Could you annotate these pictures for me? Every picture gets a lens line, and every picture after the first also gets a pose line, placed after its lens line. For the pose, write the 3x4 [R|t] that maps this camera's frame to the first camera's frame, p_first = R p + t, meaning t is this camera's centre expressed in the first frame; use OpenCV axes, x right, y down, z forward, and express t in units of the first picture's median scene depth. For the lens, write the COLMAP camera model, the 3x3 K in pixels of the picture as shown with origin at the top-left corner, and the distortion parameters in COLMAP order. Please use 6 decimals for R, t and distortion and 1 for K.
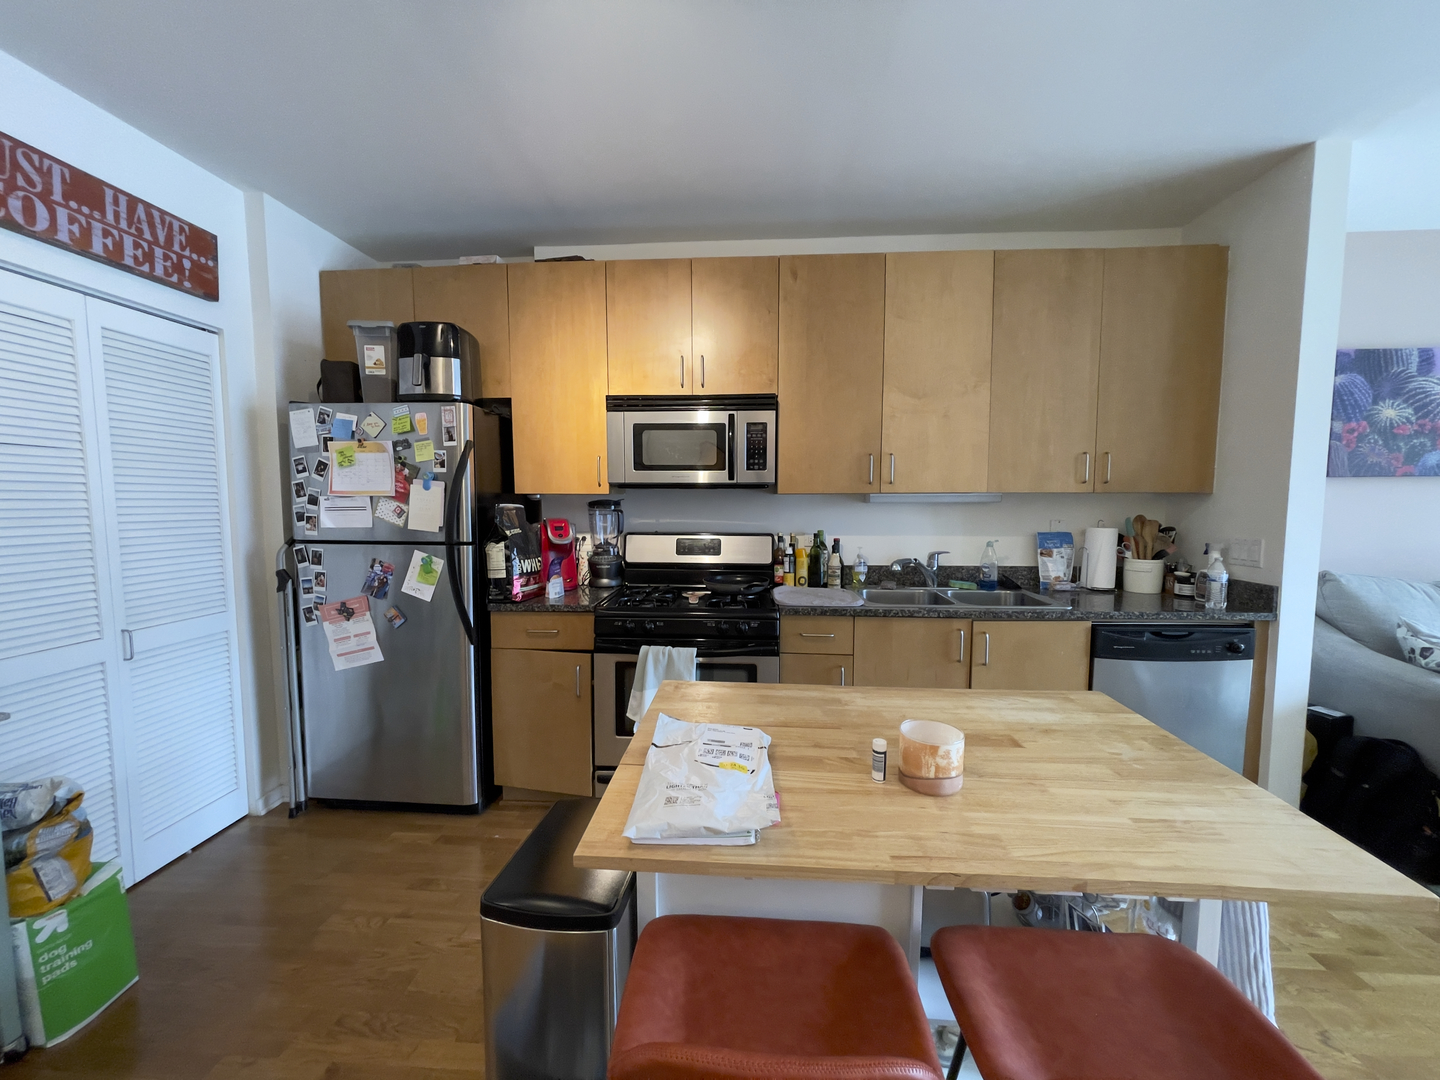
lens RADIAL K [[578.6, 0, 717.7], [0, 578.6, 542.3], [0, 0, 1]] dist [-0.001685, -0.000124]
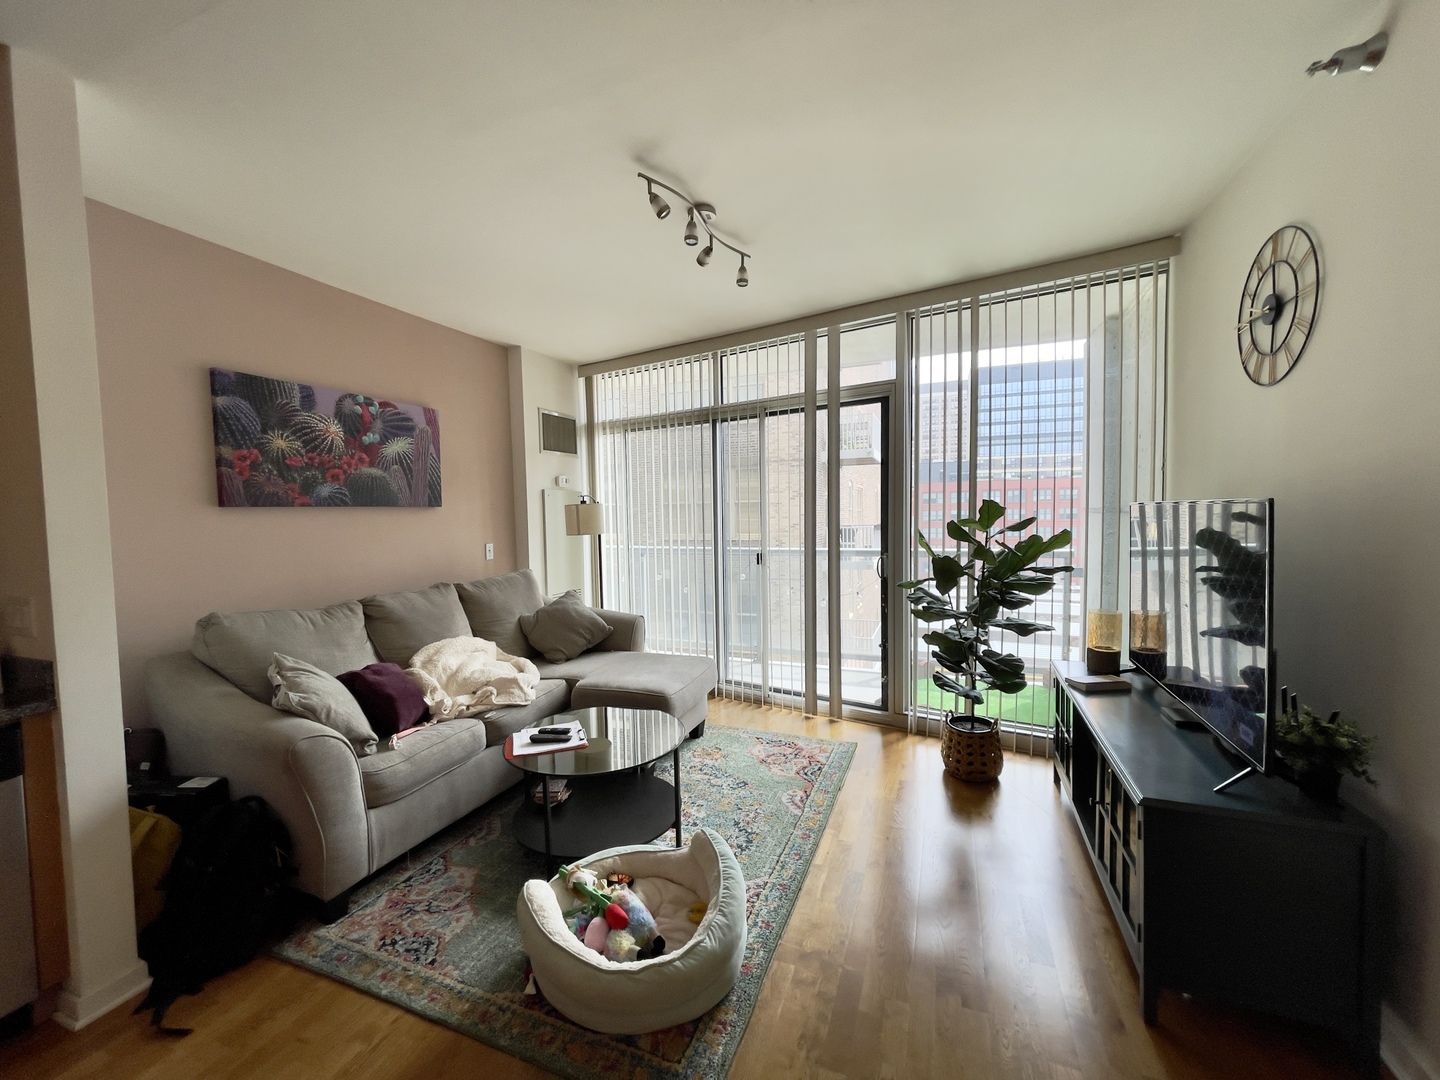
lens RADIAL K [[578.6, 0, 716.8], [0, 578.6, 540.1], [0, 0, 1]] dist [-0.001685, -0.000124]
pose [[0.298764, -0.047408, 0.953149, 0.477390], [0.086799, 0.995976, 0.022331, -0.015667], [-0.950372, 0.076060, 0.301676, -0.009935]]
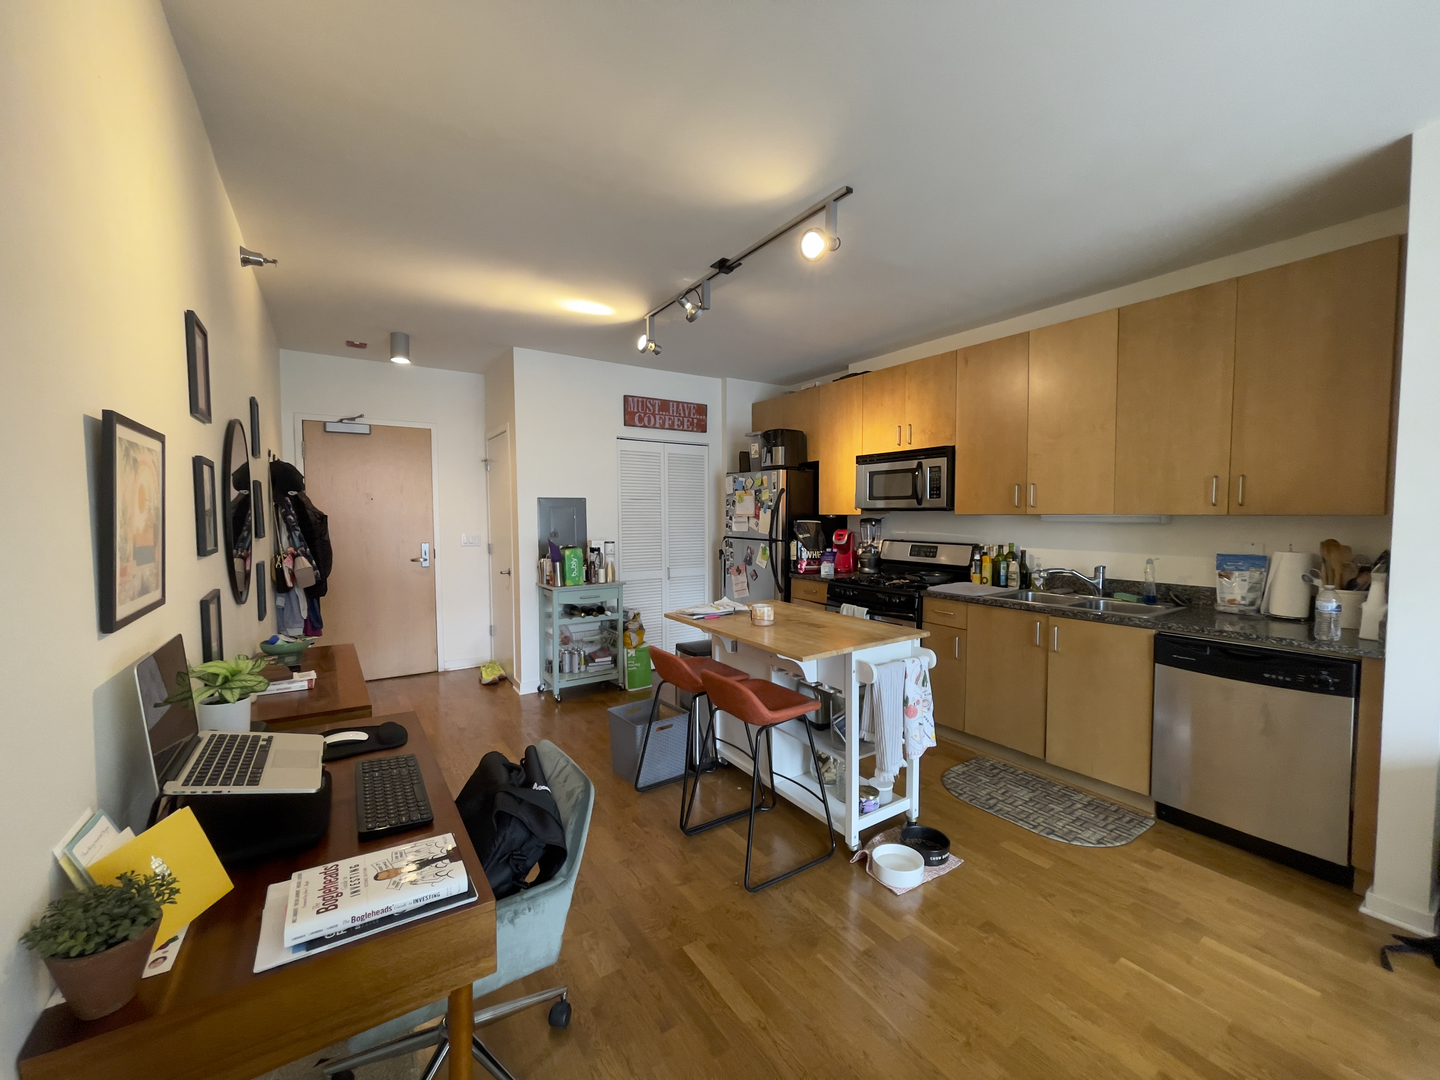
lens RADIAL K [[578.6, 0, 711.6], [0, 578.6, 546.3], [0, 0, 1]] dist [-0.001685, -0.000124]
pose [[0.603263, 0.045056, -0.796269, 0.939610], [-0.054674, 0.998390, 0.015070, 0.003739], [0.795666, 0.034444, 0.604755, -0.345955]]
